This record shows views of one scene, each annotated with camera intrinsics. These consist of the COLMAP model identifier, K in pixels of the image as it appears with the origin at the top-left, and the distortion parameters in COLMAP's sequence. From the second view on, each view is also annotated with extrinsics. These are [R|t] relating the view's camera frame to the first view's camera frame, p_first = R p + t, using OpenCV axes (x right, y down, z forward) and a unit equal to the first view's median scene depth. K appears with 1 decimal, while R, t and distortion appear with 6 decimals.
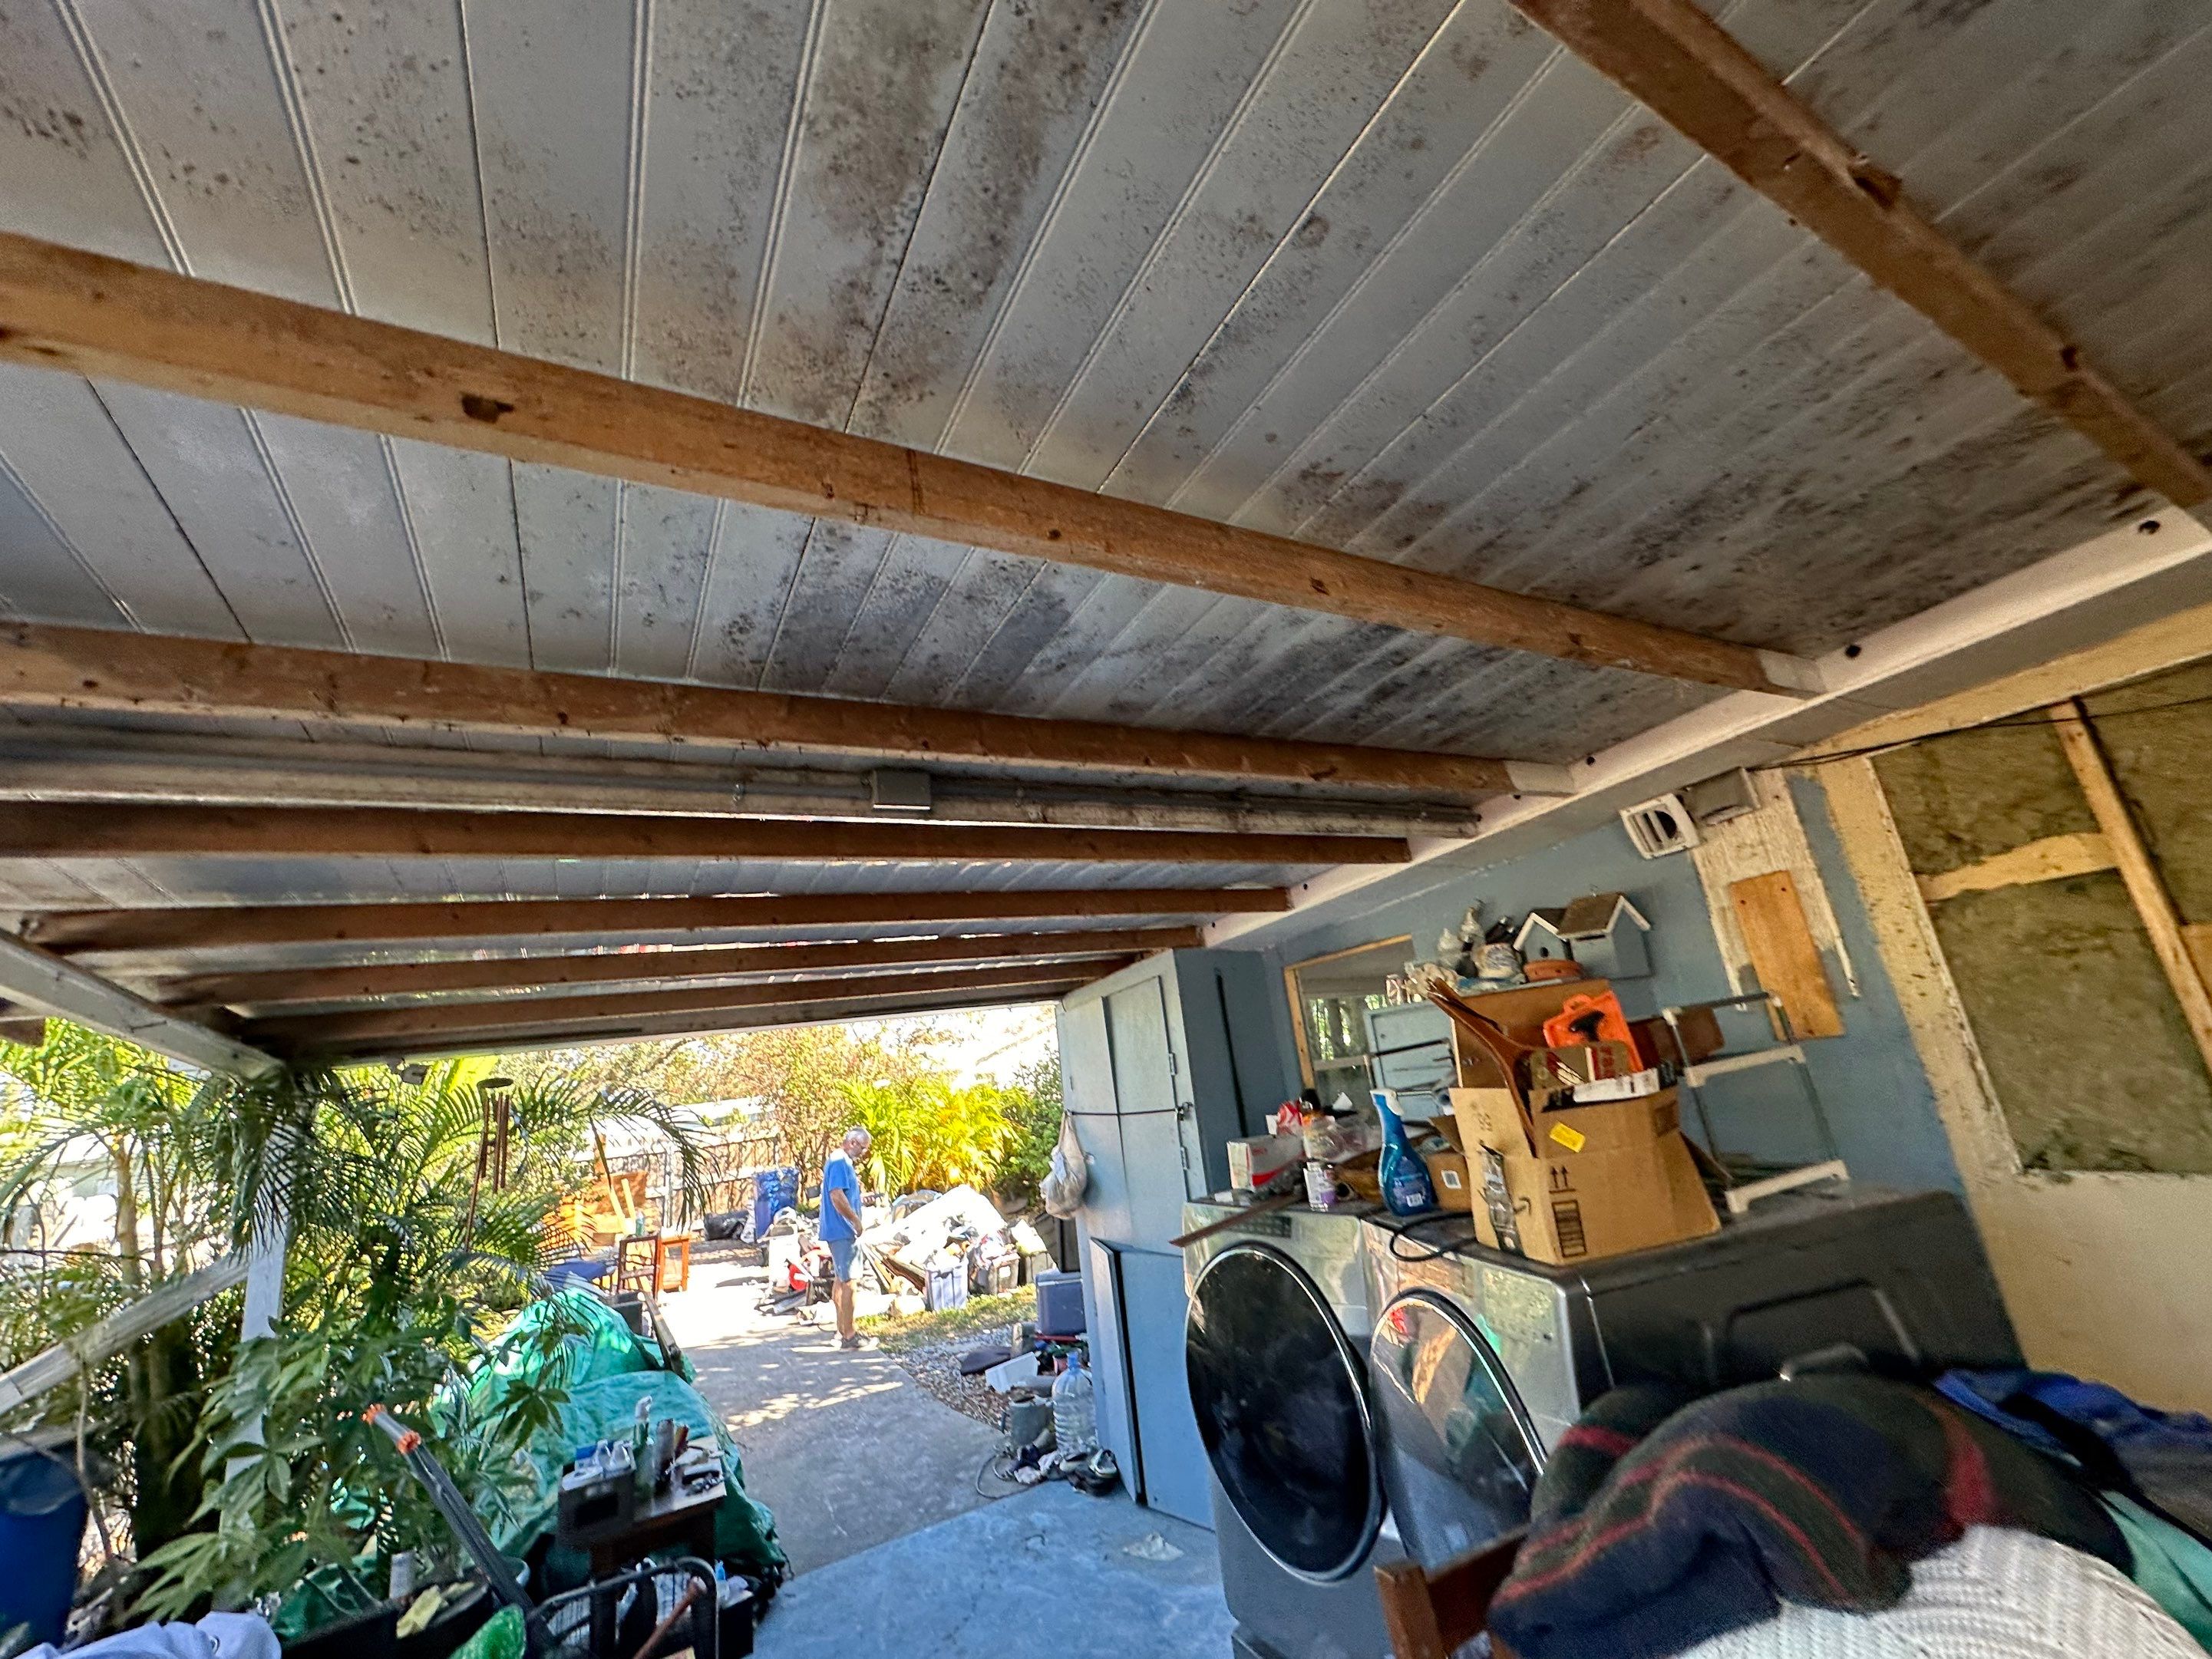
lens RADIAL K [[880.8, 0, 1107.9], [0, 880.8, 826.7], [0, 0, 1]] dist [-0.001129, 0.000427]
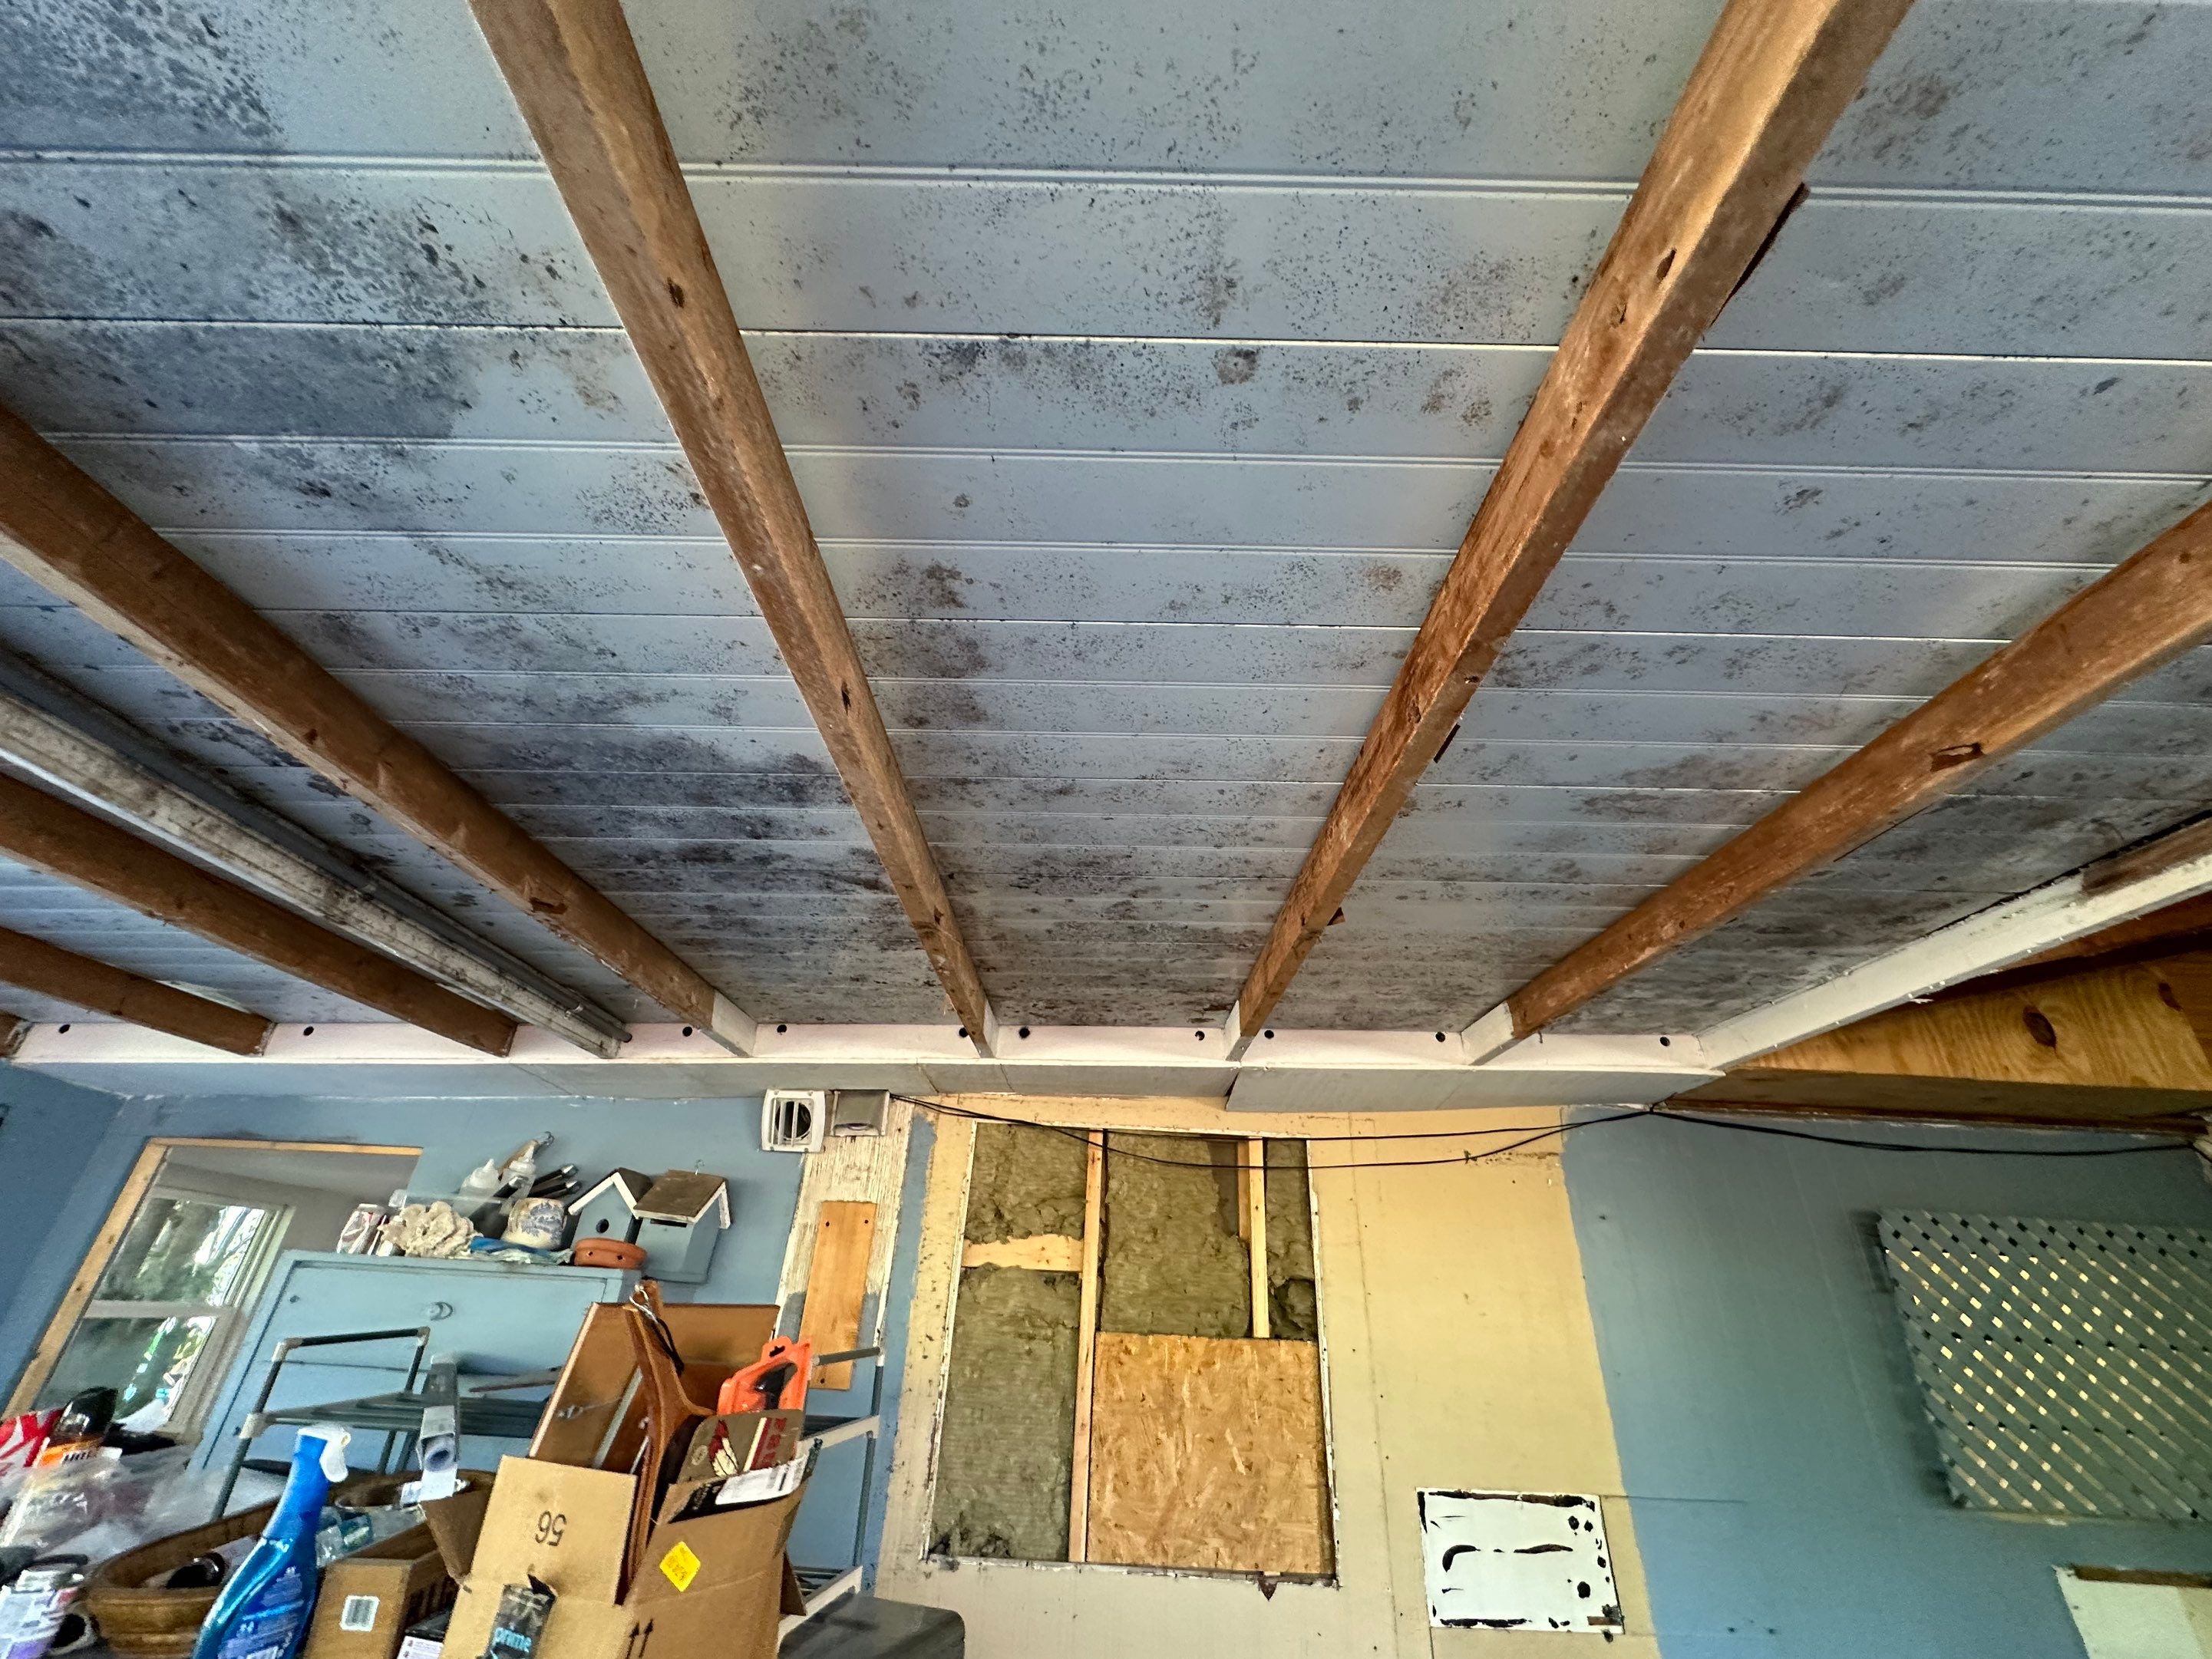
lens RADIAL K [[880.8, 0, 1105.2], [0, 880.8, 830.2], [0, 0, 1]] dist [-0.001129, 0.000427]
pose [[0.466299, 0.542638, 0.698648, -0.046853], [-0.337487, 0.839156, -0.426520, 0.025714], [-0.817721, -0.036898, 0.574431, 0.165422]]
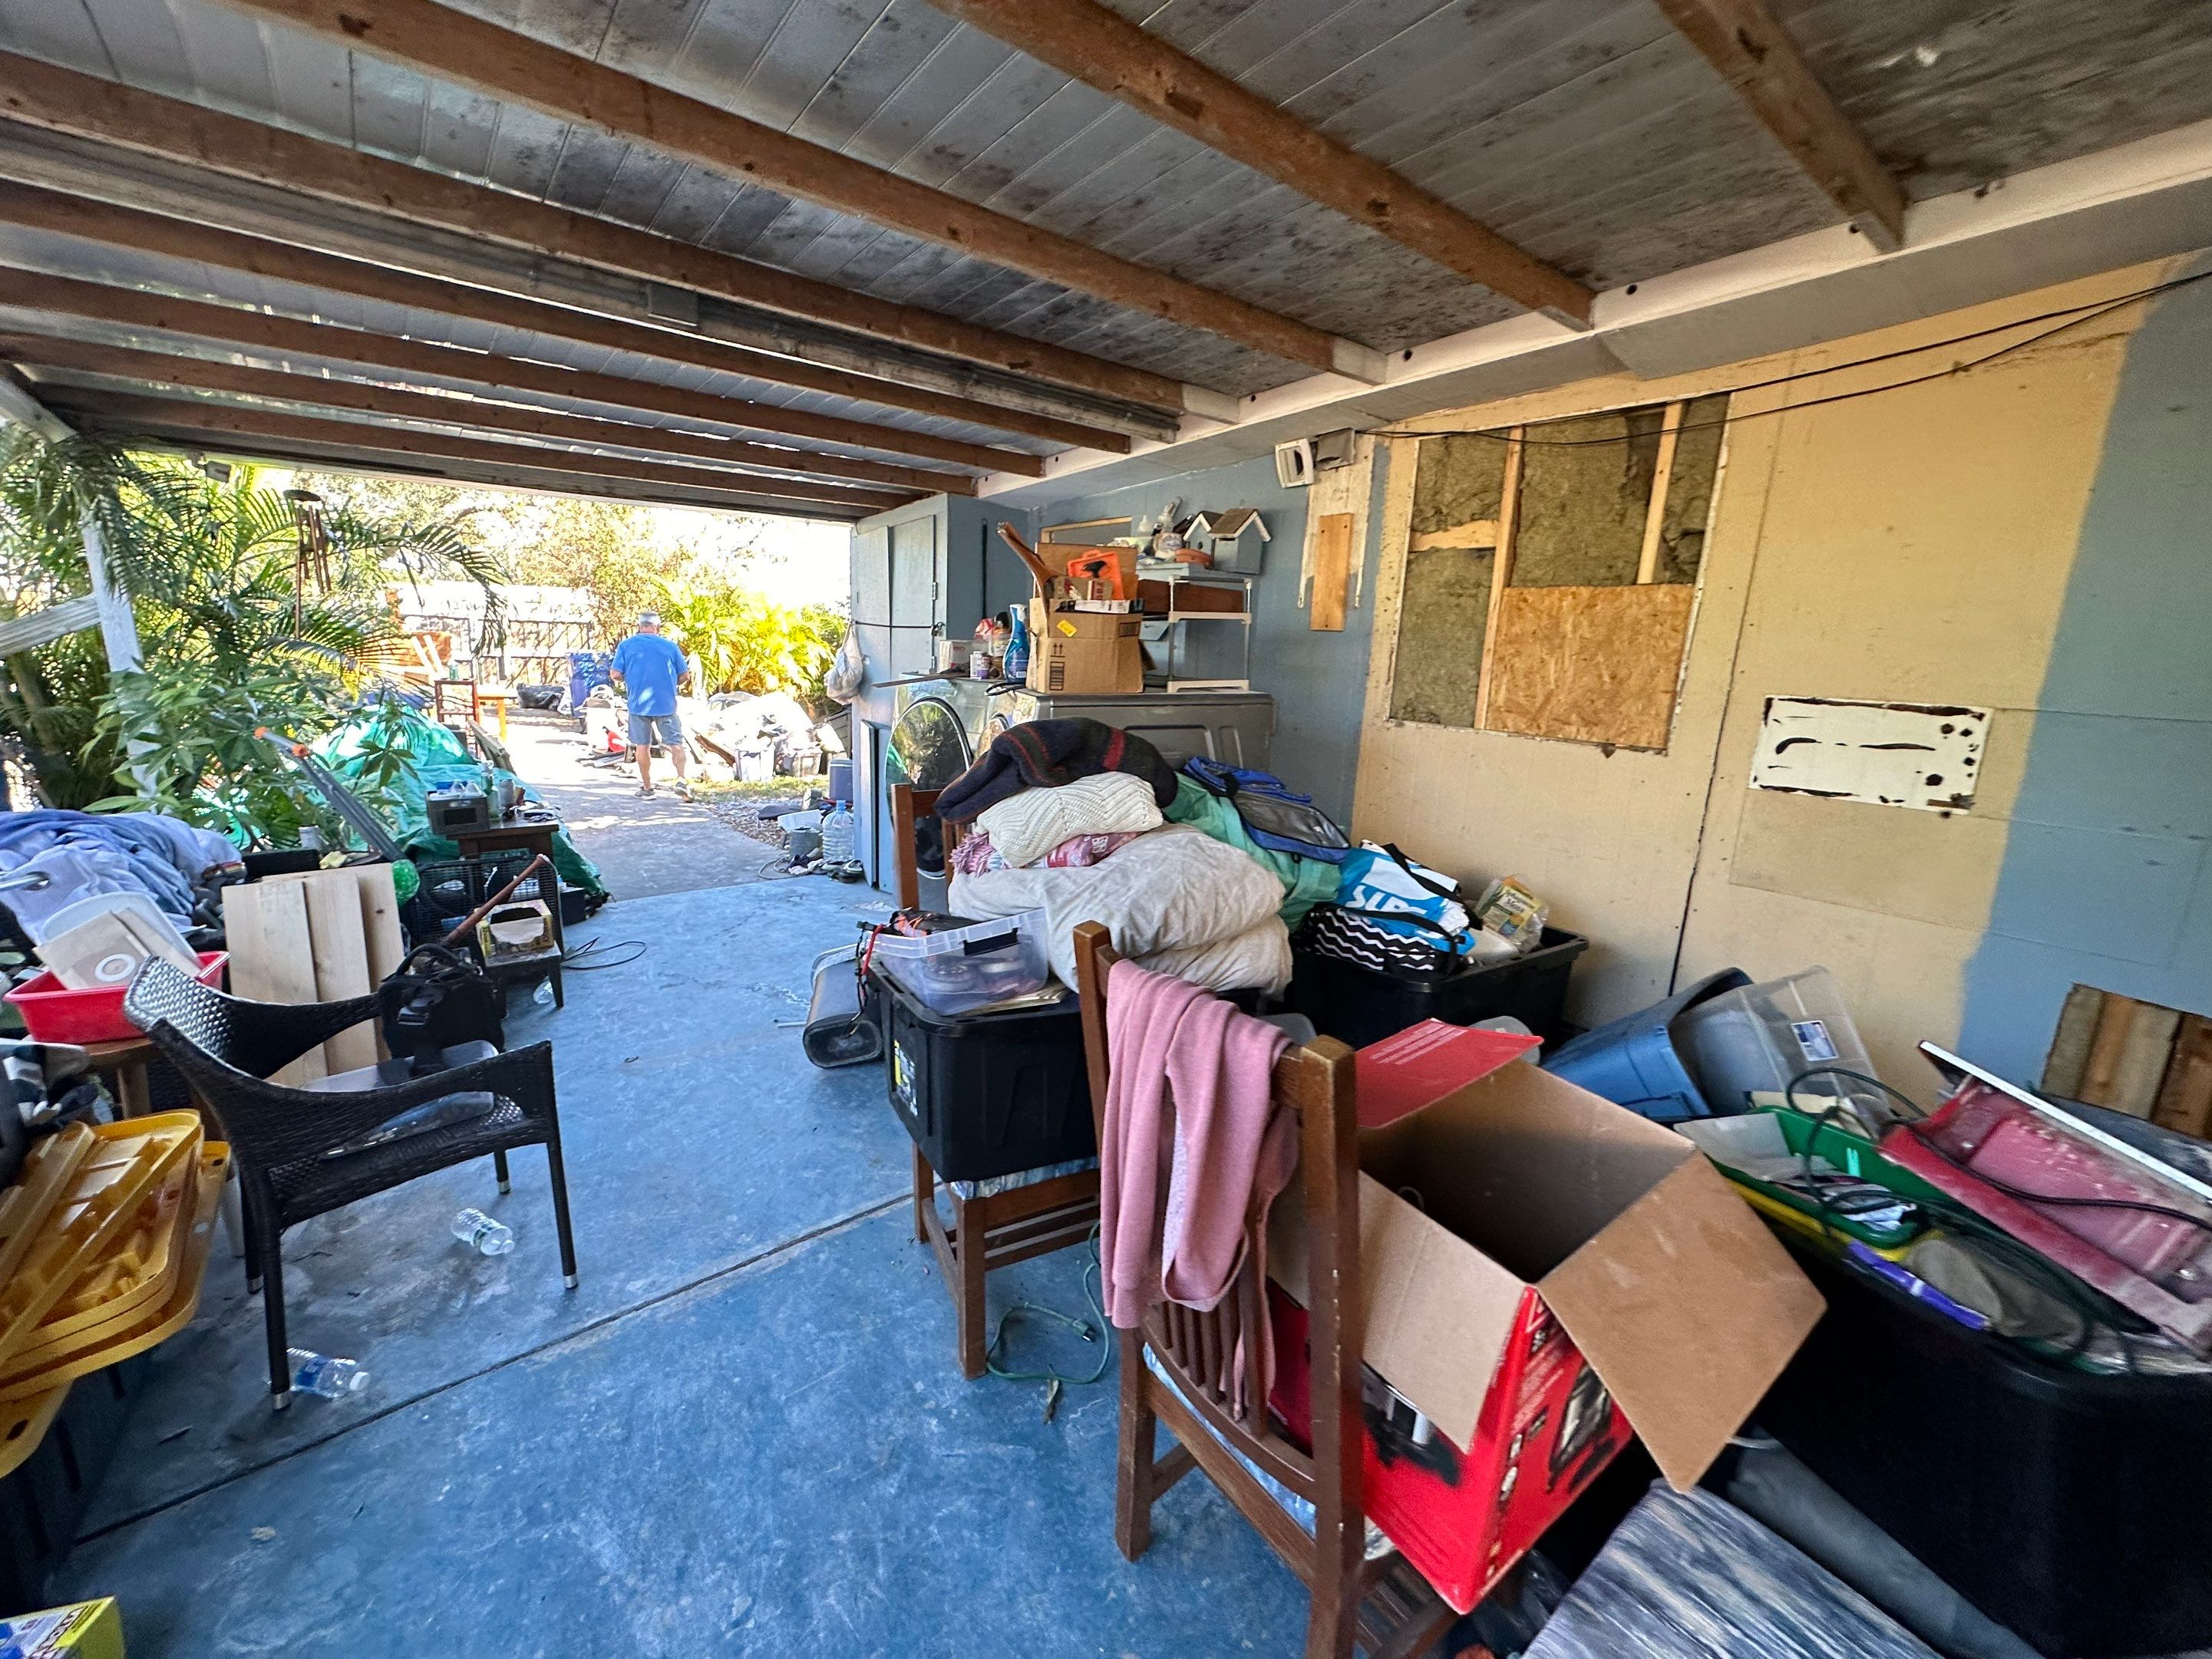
lens RADIAL K [[880.8, 0, 1107.0], [0, 880.8, 822.4], [0, 0, 1]] dist [-0.001129, 0.000427]
pose [[0.971516, 0.124591, 0.201576, 0.131952], [-0.203092, 0.876064, 0.437339, -0.043411], [-0.122105, -0.465820, 0.876414, -0.335600]]
